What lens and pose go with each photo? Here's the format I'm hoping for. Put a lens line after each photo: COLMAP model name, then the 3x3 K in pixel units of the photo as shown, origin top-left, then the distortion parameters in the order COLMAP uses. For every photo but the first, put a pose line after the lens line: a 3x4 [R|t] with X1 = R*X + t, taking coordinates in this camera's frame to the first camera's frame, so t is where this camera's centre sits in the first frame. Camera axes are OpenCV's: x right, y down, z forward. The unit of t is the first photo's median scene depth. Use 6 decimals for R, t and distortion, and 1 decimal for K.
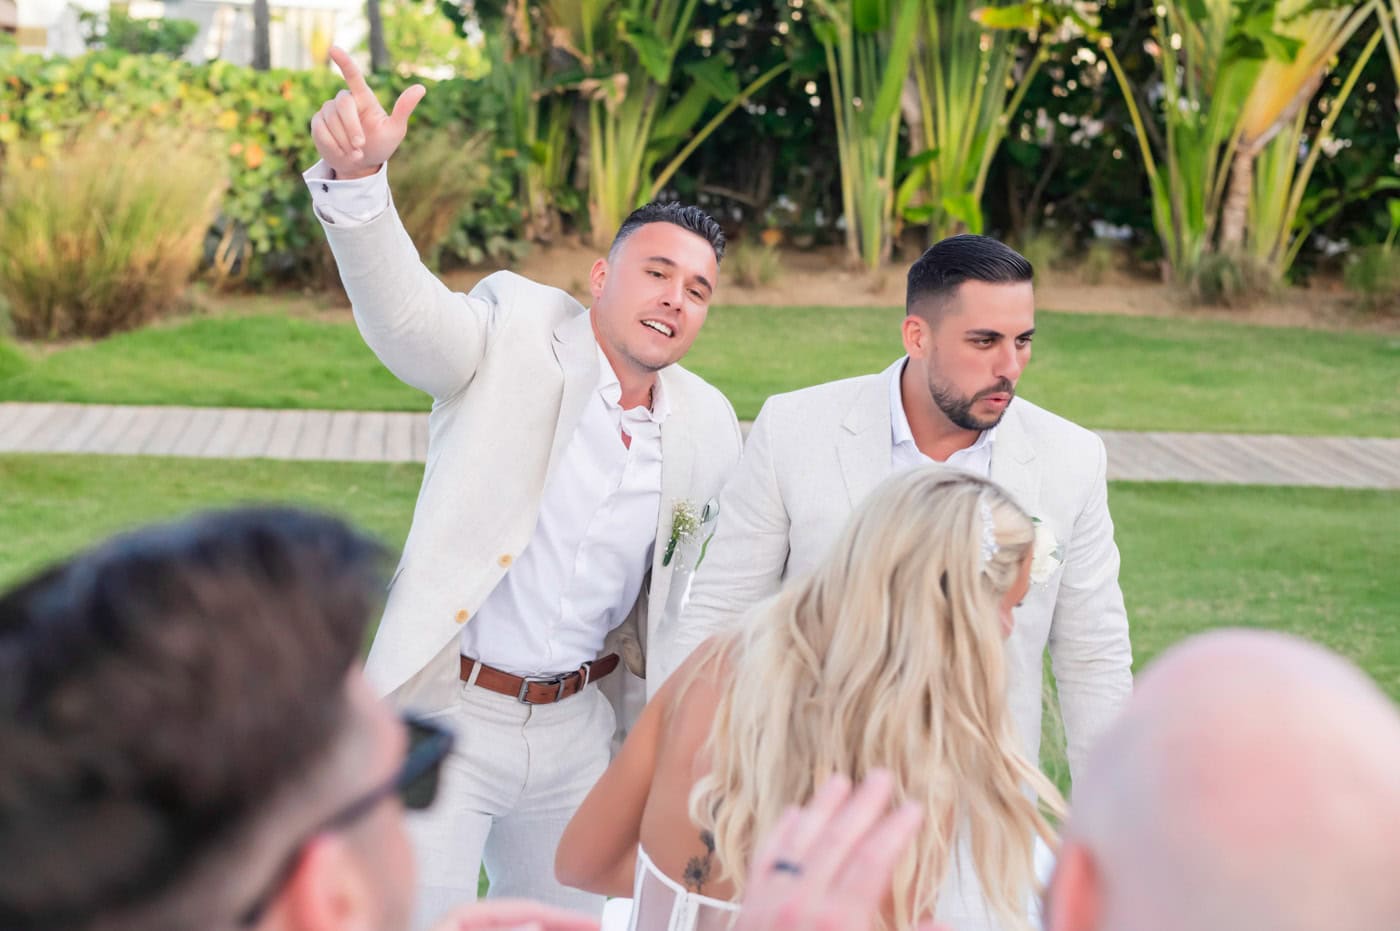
lens RADIAL K [[2288.9, 0, 664.4], [0, 2288.9, 411.1], [0, 0, 1]] dist [0.006264, 0.053393]
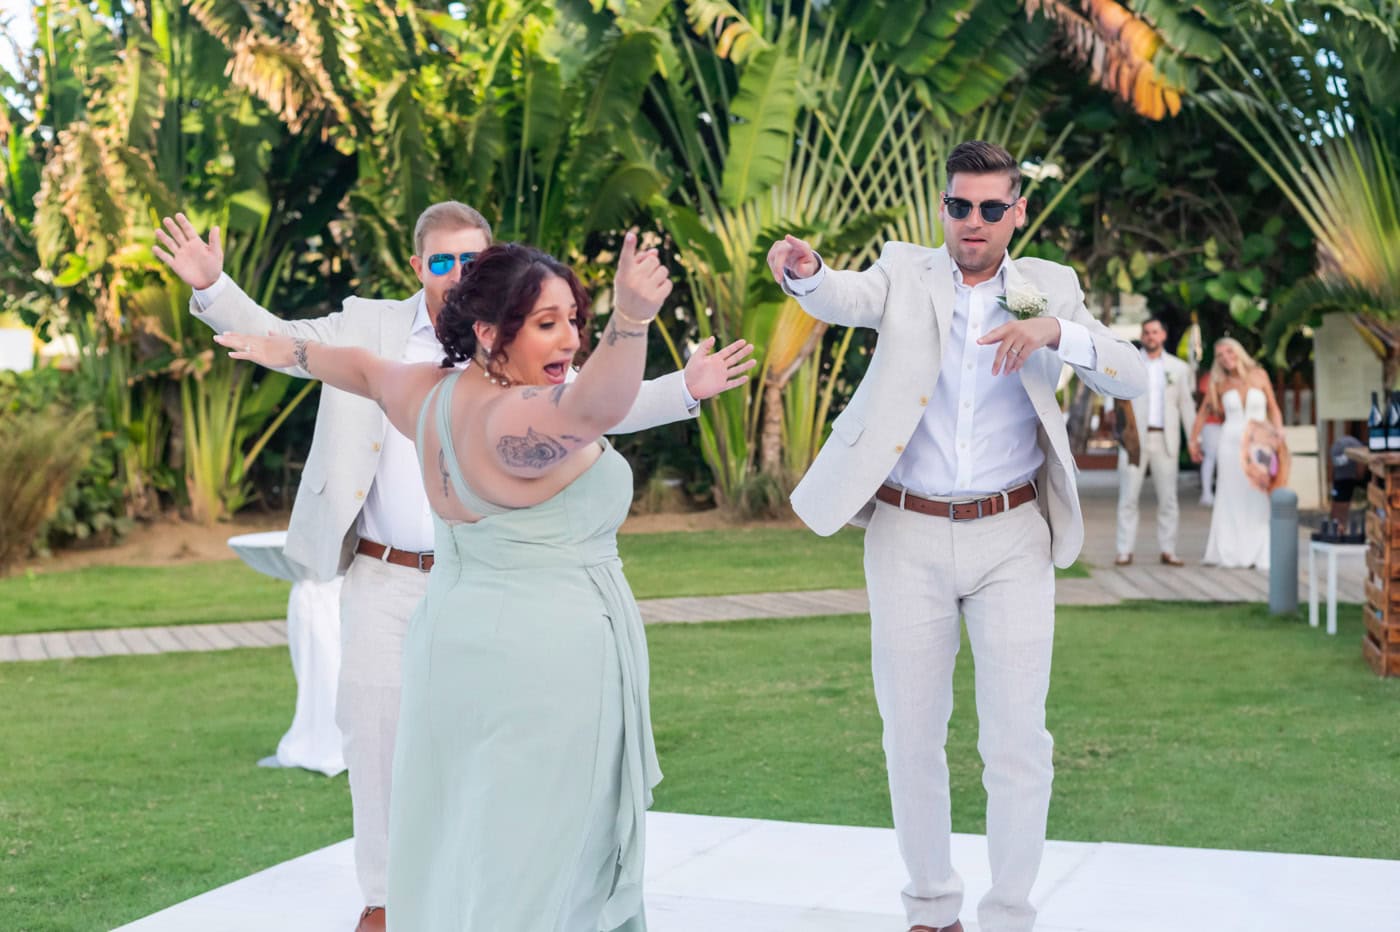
lens RADIAL K [[2264.5, 0, 706.0], [0, 2264.5, 429.1], [0, 0, 1]] dist [0.043681, 0.023557]
pose [[0.972409, -0.071389, 0.222092, -0.032378], [0.103063, 0.985545, -0.134460, 0.056887], [-0.209283, 0.153640, 0.965710, -0.082418]]
